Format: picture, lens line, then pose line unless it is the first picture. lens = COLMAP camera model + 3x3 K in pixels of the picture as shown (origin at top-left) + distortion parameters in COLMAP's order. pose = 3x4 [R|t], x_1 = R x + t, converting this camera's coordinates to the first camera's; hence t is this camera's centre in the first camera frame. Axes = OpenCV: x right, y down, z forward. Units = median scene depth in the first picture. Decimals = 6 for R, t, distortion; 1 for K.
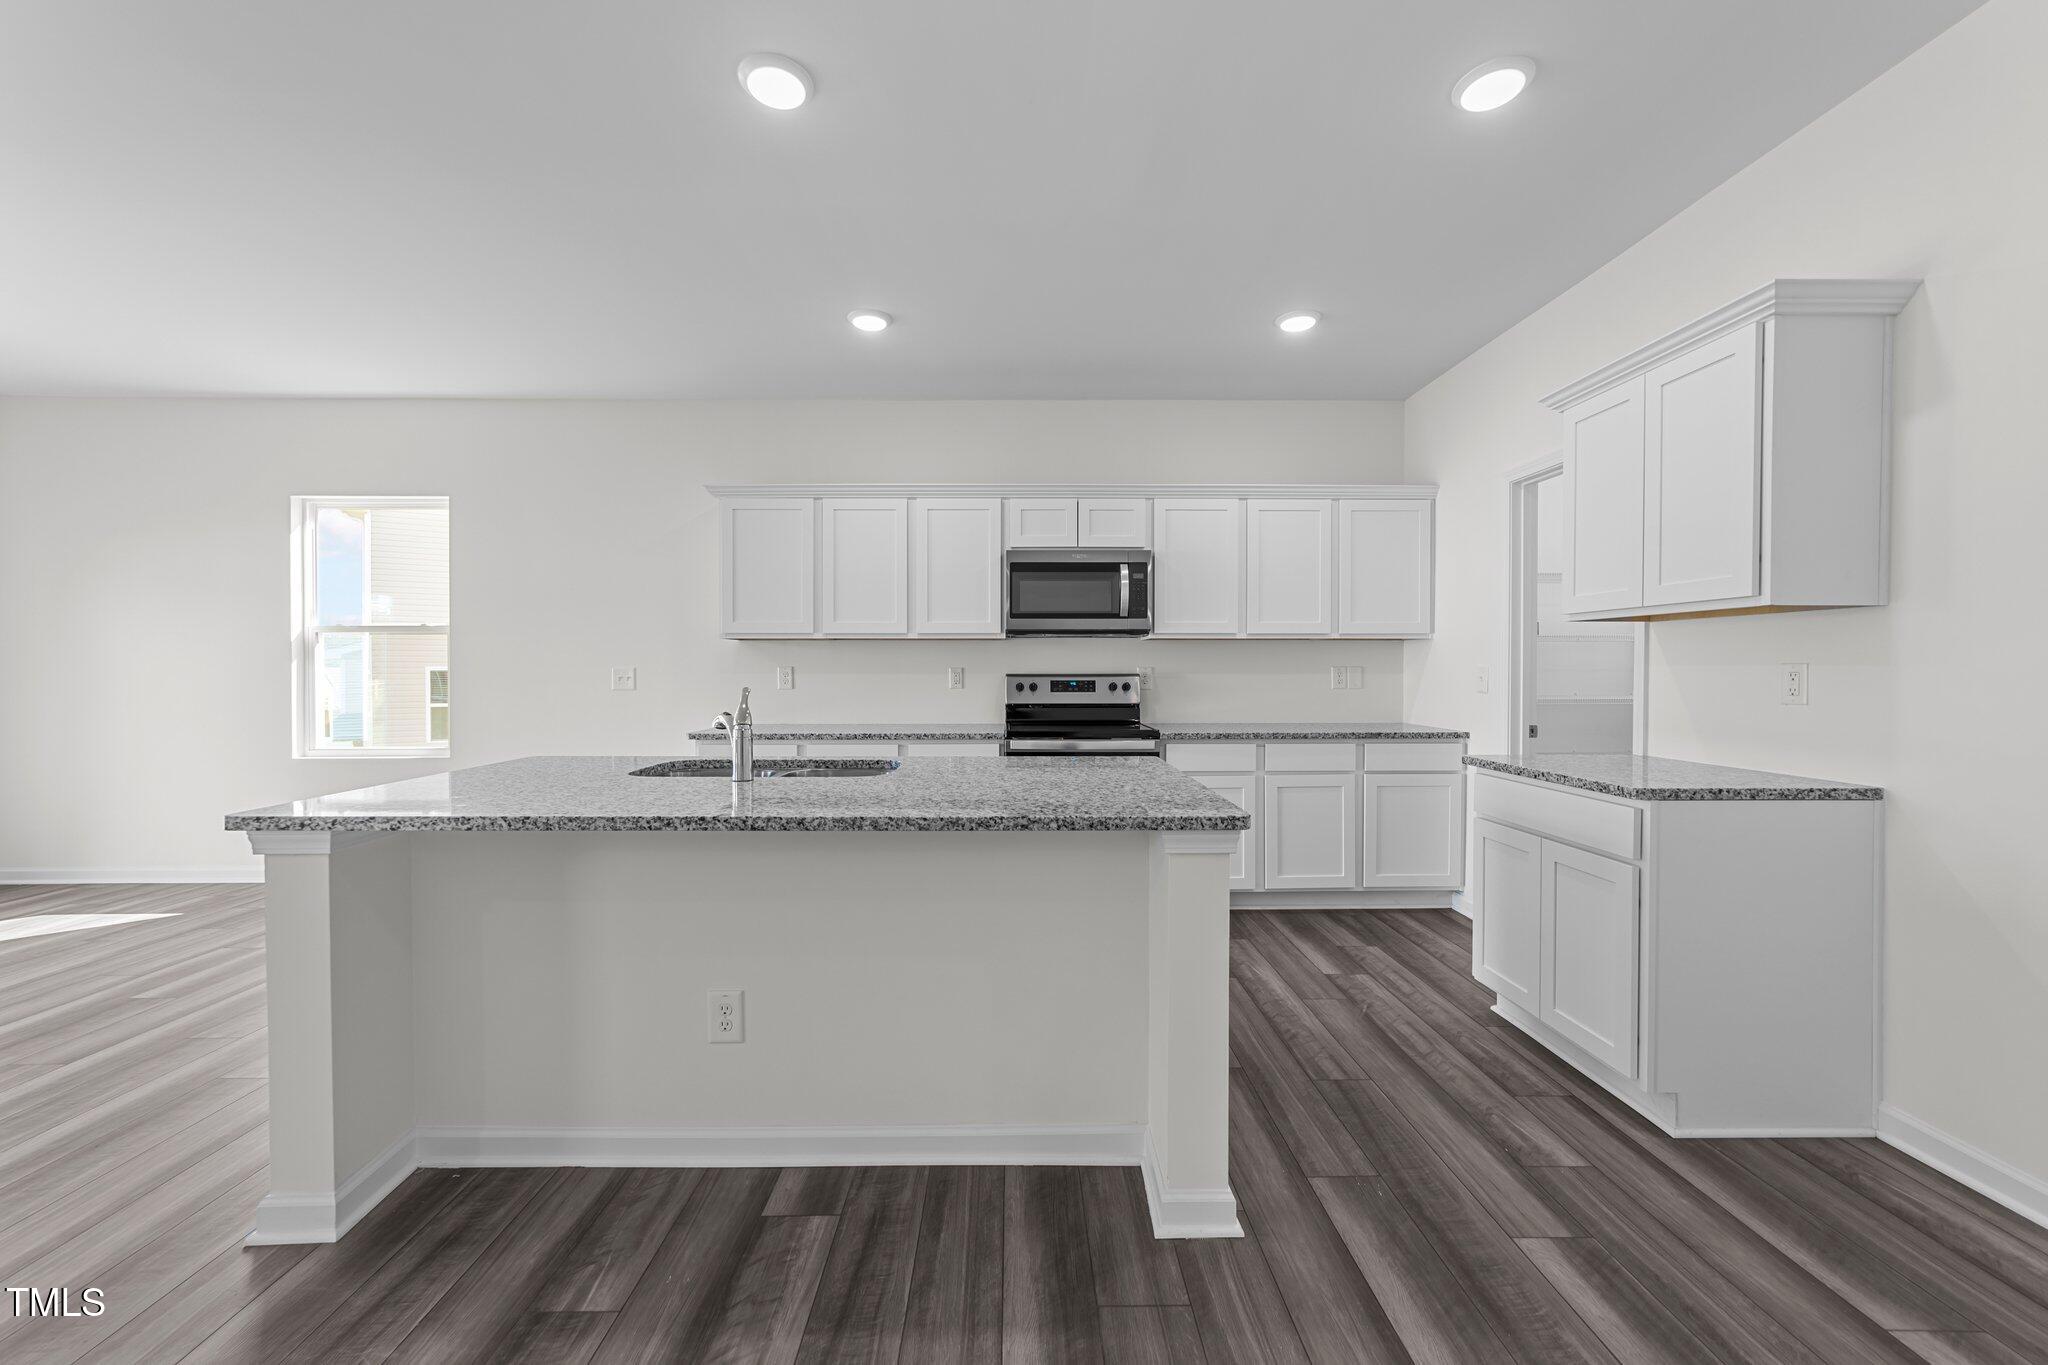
lens RADIAL K [[795.8, 0, 1016.1], [0, 795.8, 672.6], [0, 0, 1]] dist [-0.011449, 0.006078]
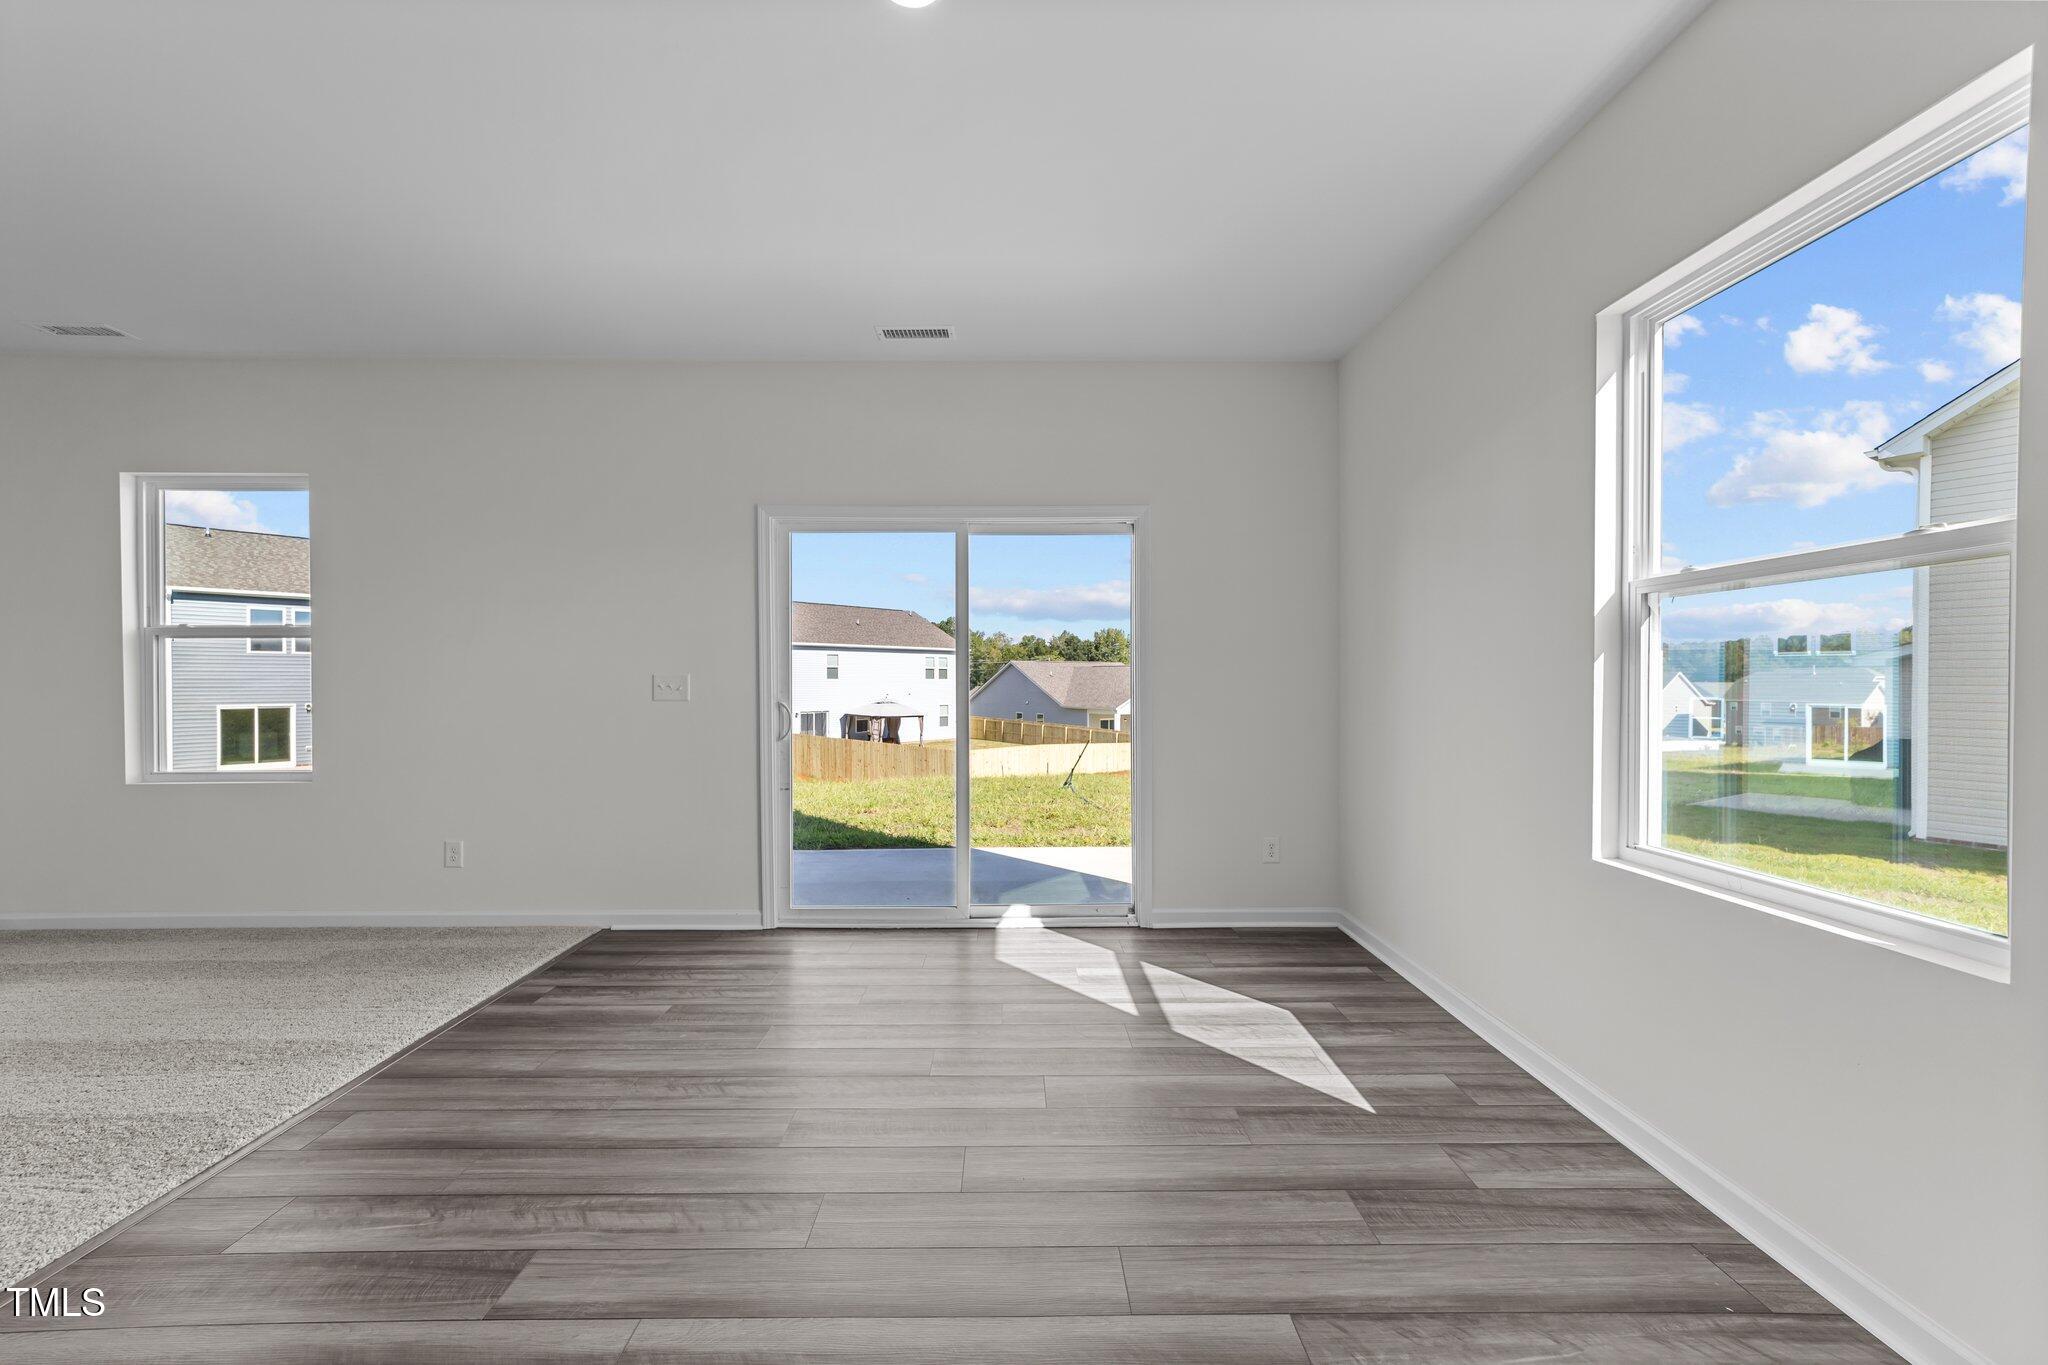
lens RADIAL K [[795.8, 0, 1015.5], [0, 795.8, 678.8], [0, 0, 1]] dist [-0.011449, 0.006078]
pose [[0.000857, -0.002259, -0.999997, -0.469236], [-0.003408, 0.999992, -0.002262, -0.000859], [0.999994, 0.003410, 0.000849, 0.700338]]
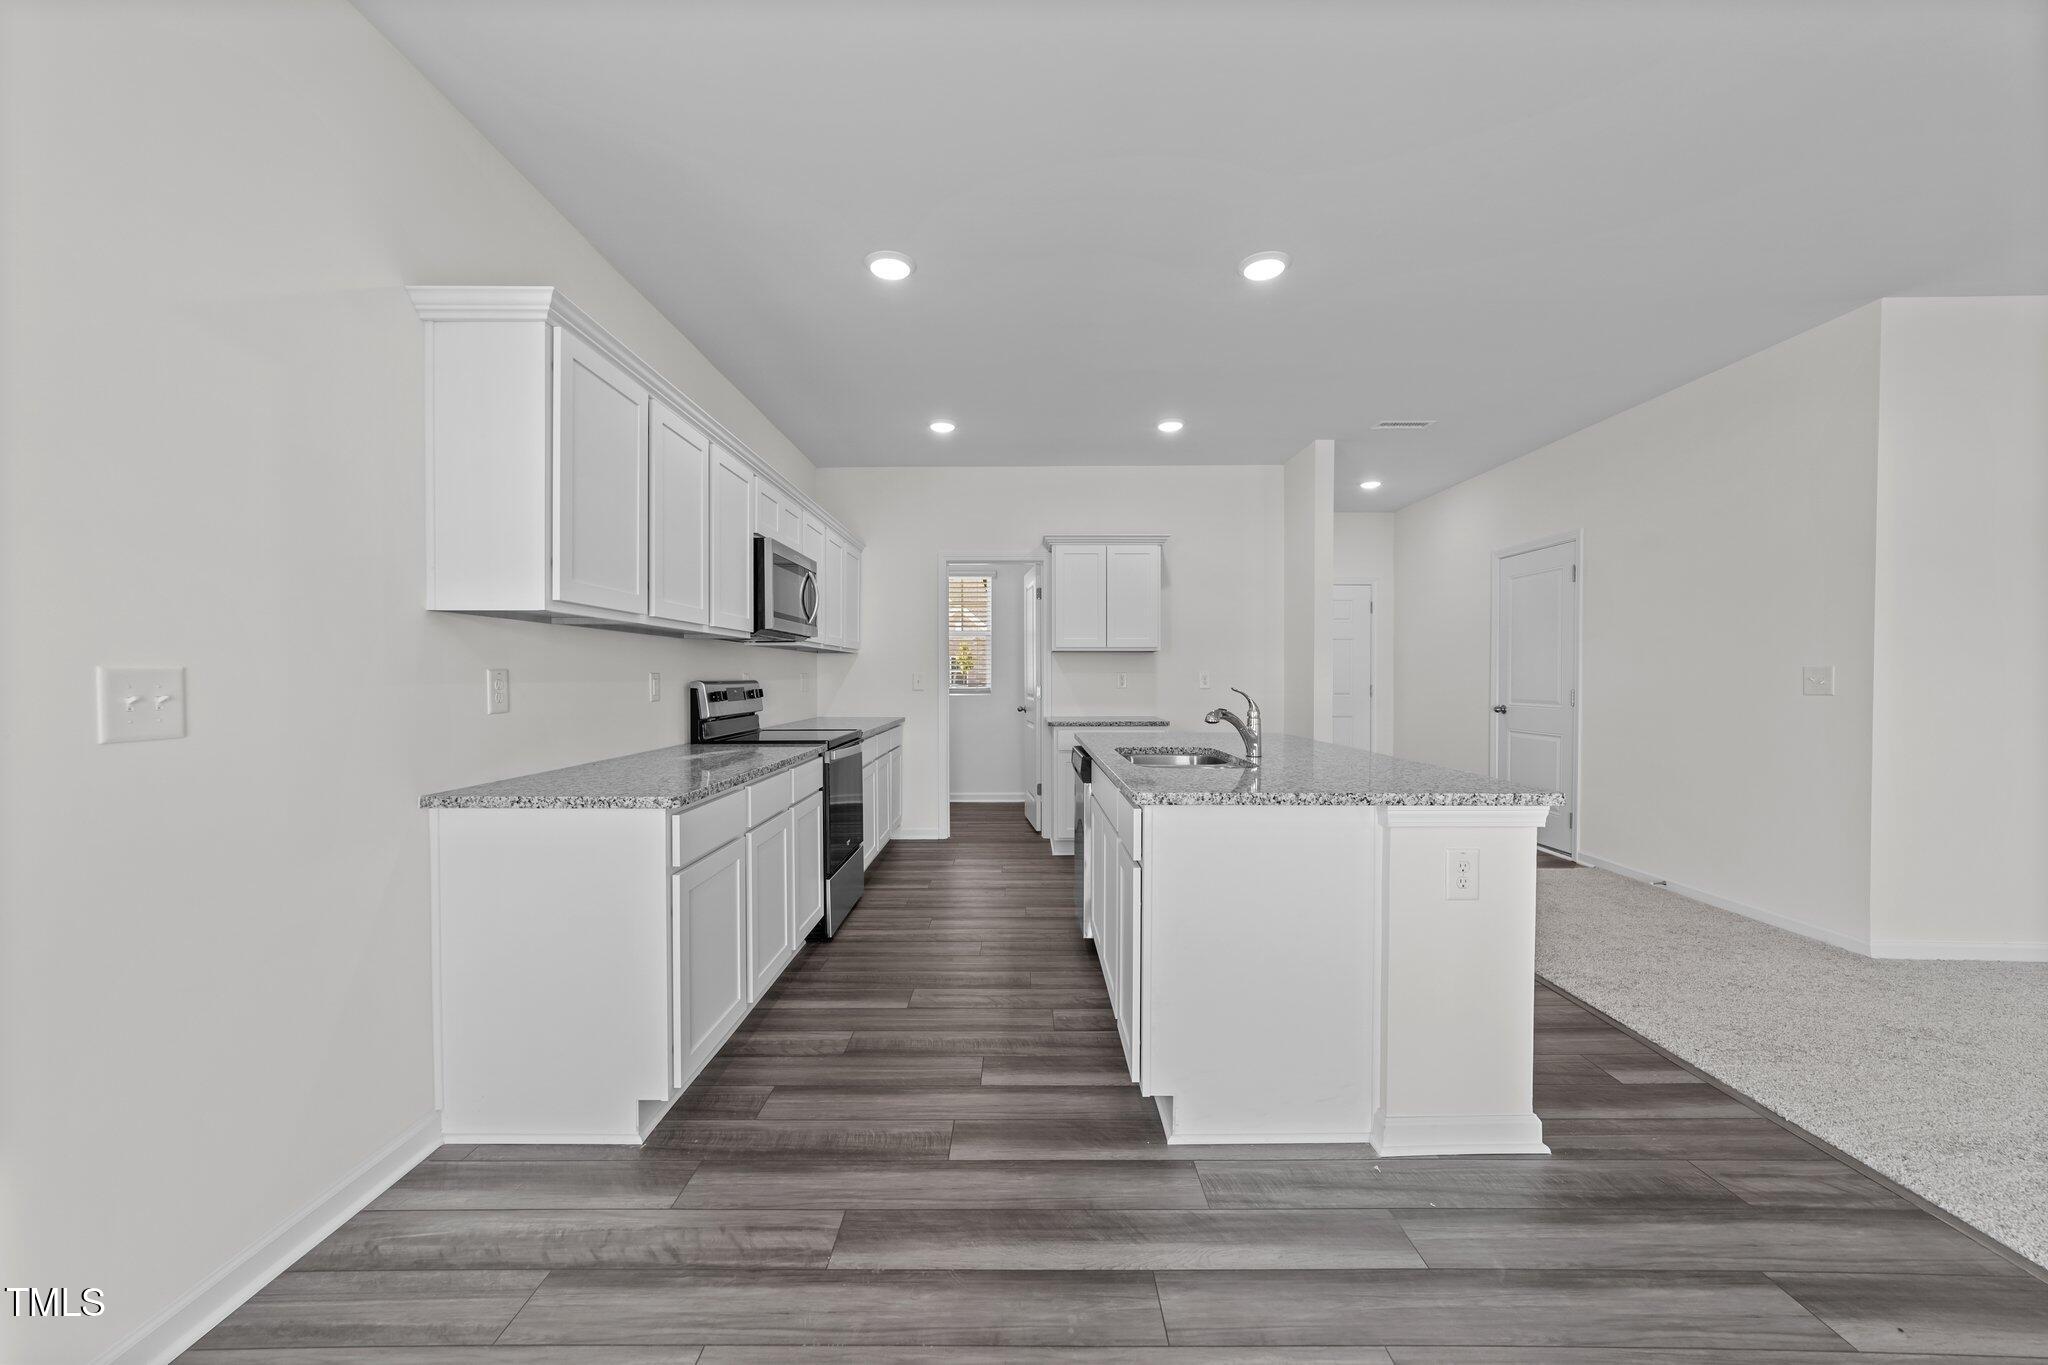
lens RADIAL K [[795.8, 0, 1016.9], [0, 795.8, 674.7], [0, 0, 1]] dist [-0.011449, 0.006078]
pose [[0.010453, 0.001513, 0.999944, -0.868456], [0.005526, 0.999984, -0.001570, -0.001542], [-0.999930, 0.005542, 0.010445, 0.717147]]
